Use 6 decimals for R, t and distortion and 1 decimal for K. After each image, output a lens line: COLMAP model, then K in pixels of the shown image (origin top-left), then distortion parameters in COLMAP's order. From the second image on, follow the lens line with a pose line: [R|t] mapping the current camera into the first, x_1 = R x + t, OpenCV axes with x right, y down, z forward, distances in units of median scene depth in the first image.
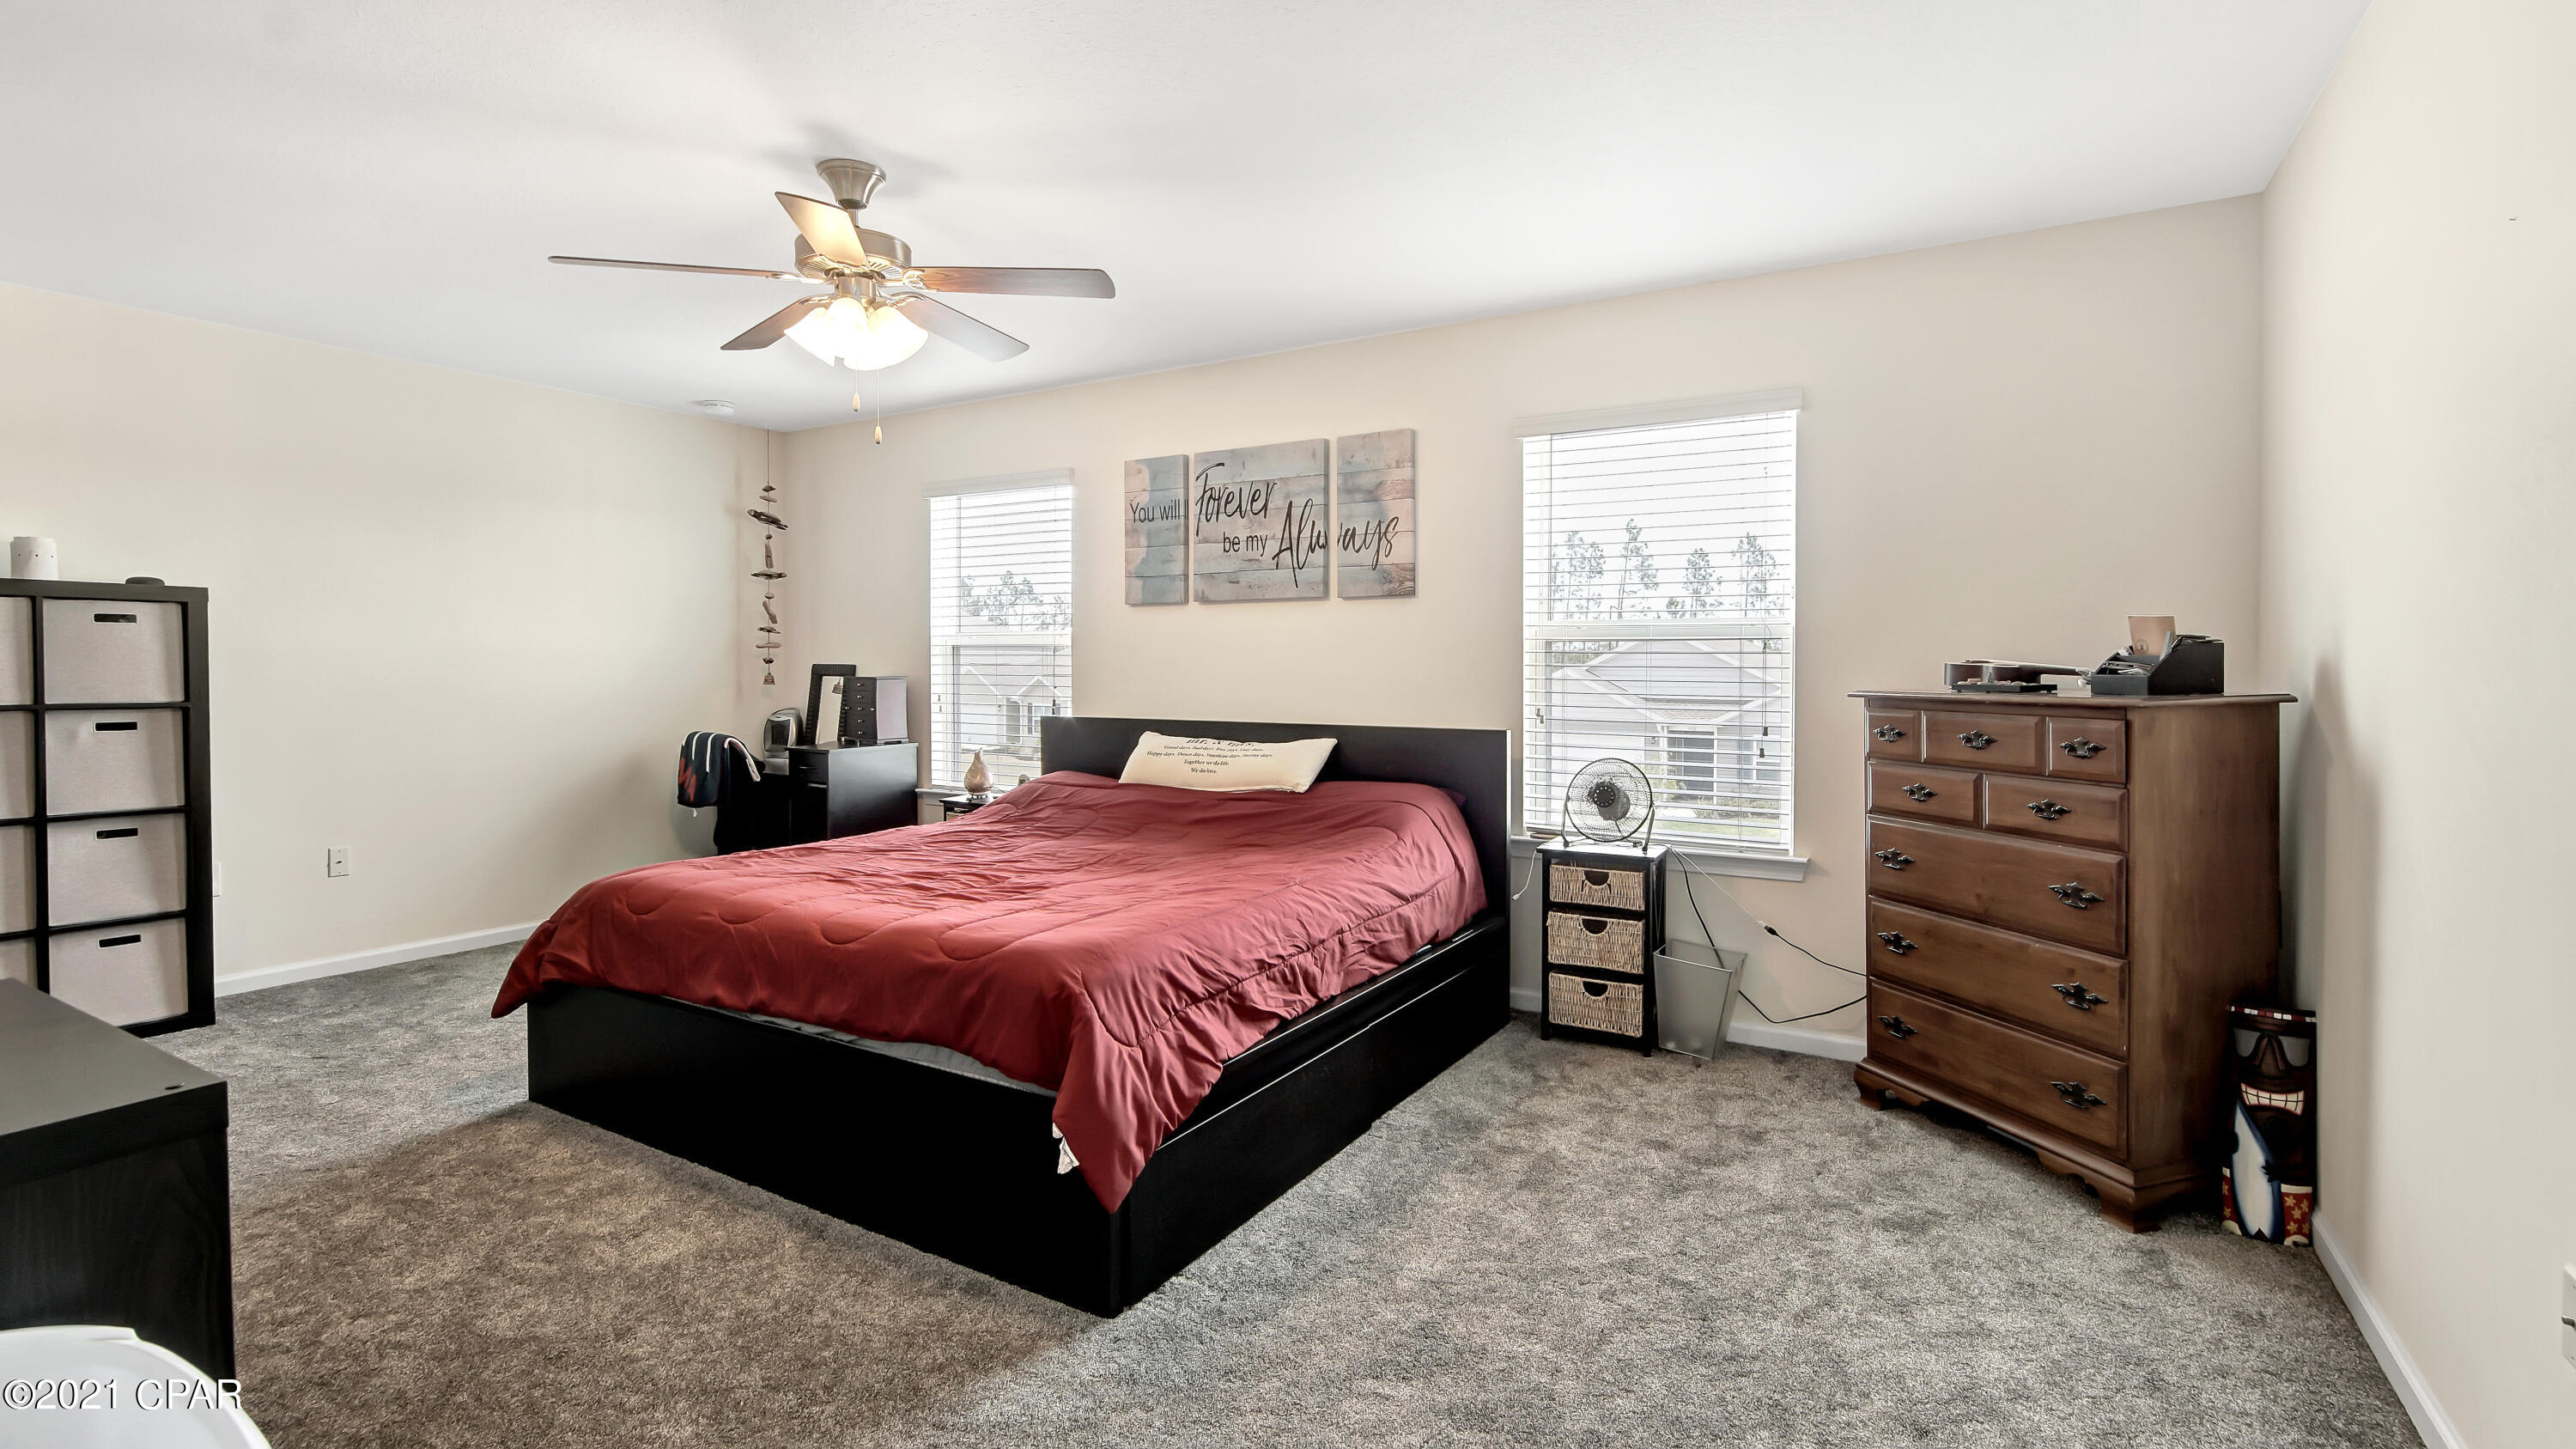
lens RADIAL K [[1087.5, 0, 1288.0], [0, 1087.5, 724.5], [0, 0, 1]] dist [0.007187, 0.000048]
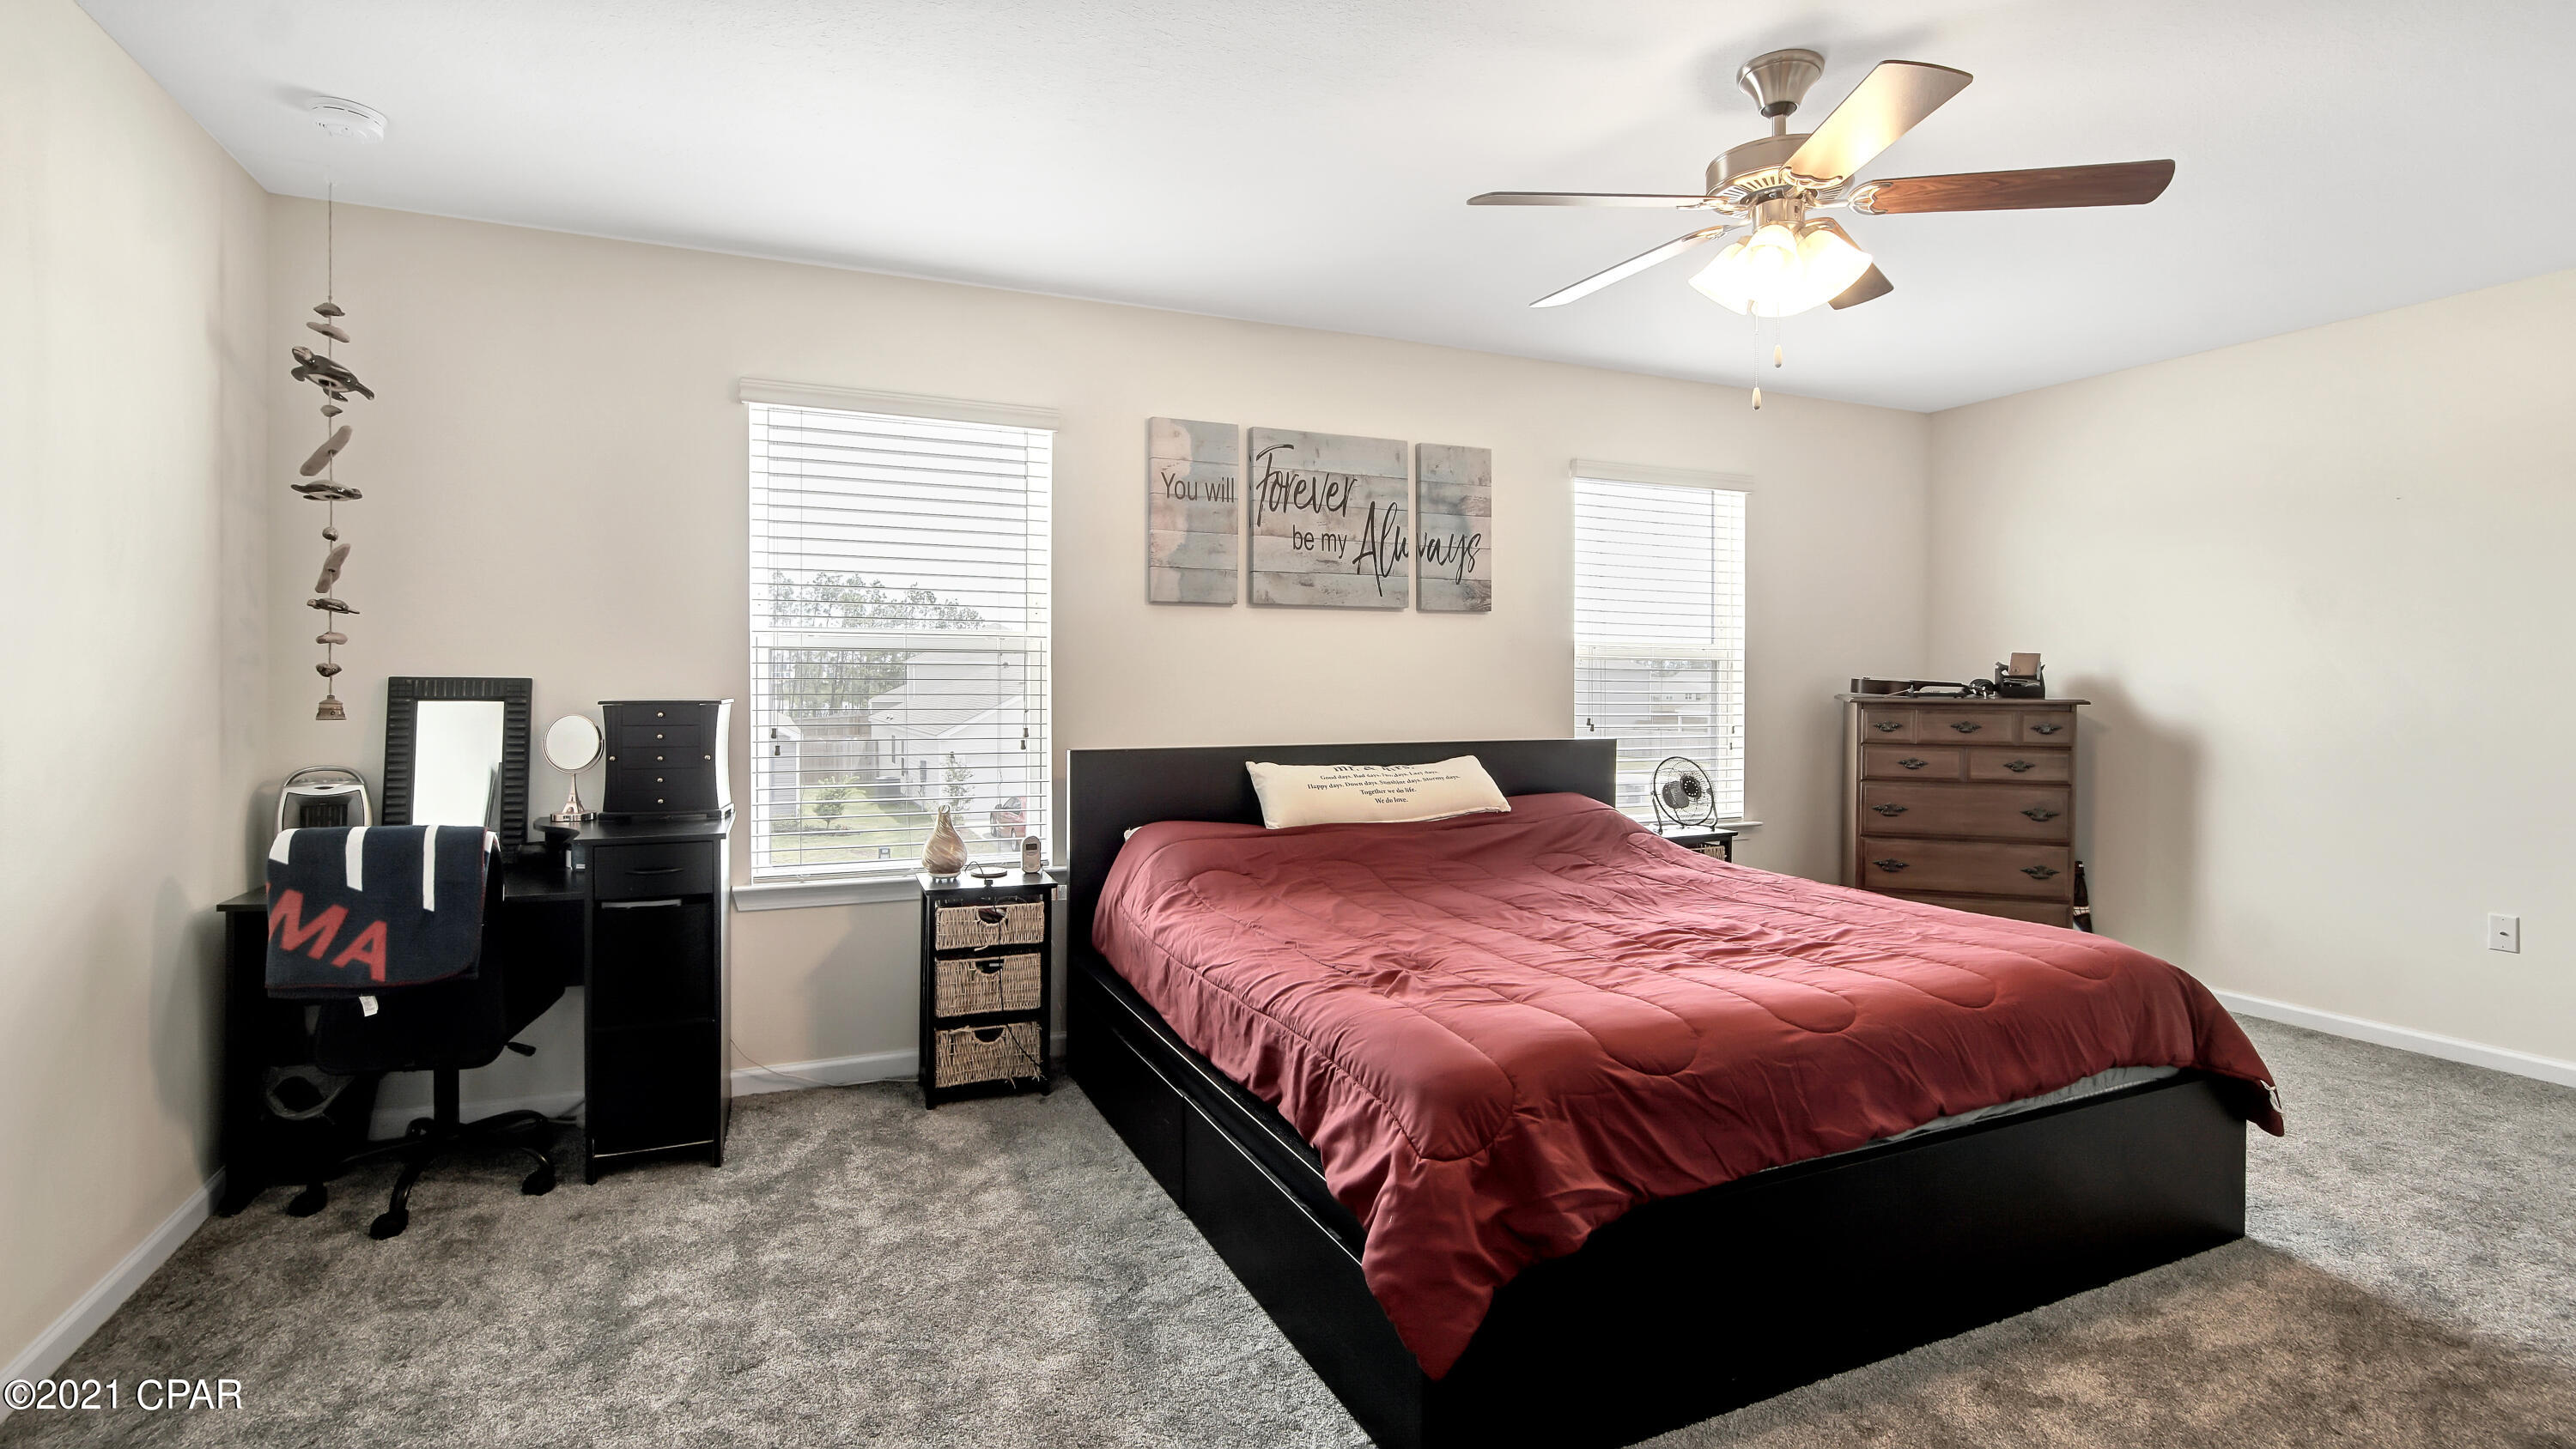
lens RADIAL K [[1196.7, 0, 1283.2], [0, 1196.7, 714.9], [0, 0, 1]] dist [0.008058, 0.000265]
pose [[0.594321, -0.023481, 0.803885, -0.849282], [0.042067, 0.999113, -0.001917, -0.026505], [-0.803127, 0.034956, 0.594781, 0.461026]]
